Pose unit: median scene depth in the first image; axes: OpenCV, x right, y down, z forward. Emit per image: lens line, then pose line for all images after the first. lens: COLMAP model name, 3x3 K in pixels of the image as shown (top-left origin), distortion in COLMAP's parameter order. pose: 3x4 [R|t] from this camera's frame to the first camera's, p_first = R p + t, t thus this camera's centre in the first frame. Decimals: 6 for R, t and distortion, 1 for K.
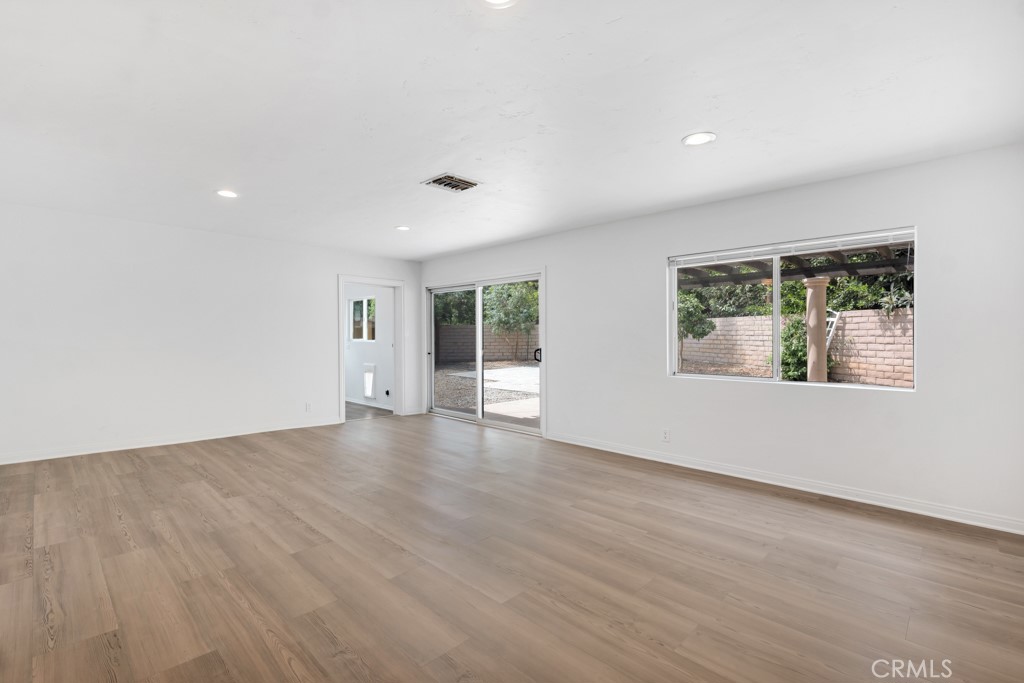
lens RADIAL K [[461.6, 0, 507.6], [0, 461.6, 332.6], [0, 0, 1]] dist [0.000166, -0.000076]
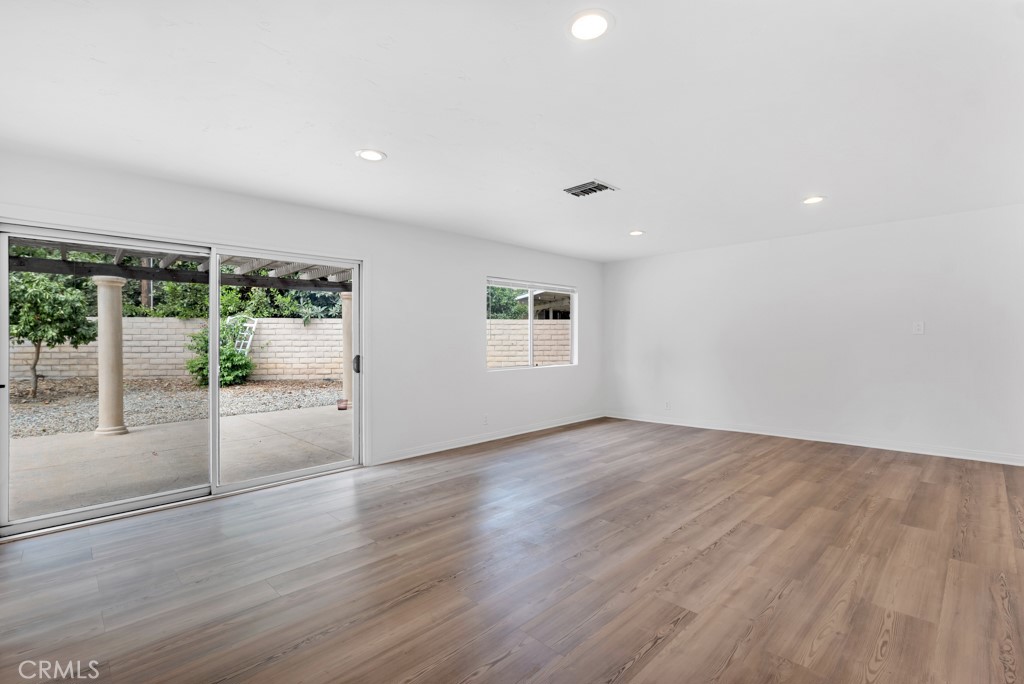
lens RADIAL K [[461.6, 0, 507.6], [0, 461.6, 333.1], [0, 0, 1]] dist [0.000166, -0.000076]
pose [[0.026512, 0.010985, 0.999588, -1.483194], [-0.000882, 0.999939, -0.010966, 0.006554], [-0.999648, -0.000591, 0.026520, 1.500545]]
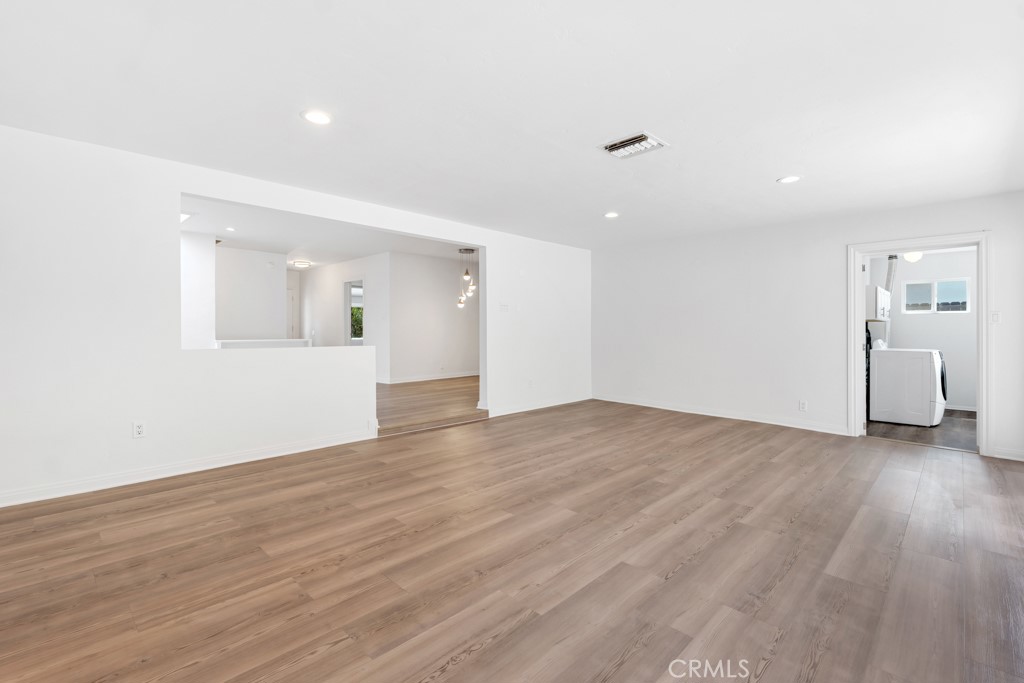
lens RADIAL K [[461.6, 0, 507.6], [0, 461.6, 332.6], [0, 0, 1]] dist [0.000166, -0.000076]
pose [[0.000529, 0.006182, -0.999981, 0.985394], [0.006471, 0.999960, 0.006186, 0.031342], [0.999979, -0.006474, 0.000489, 0.990587]]
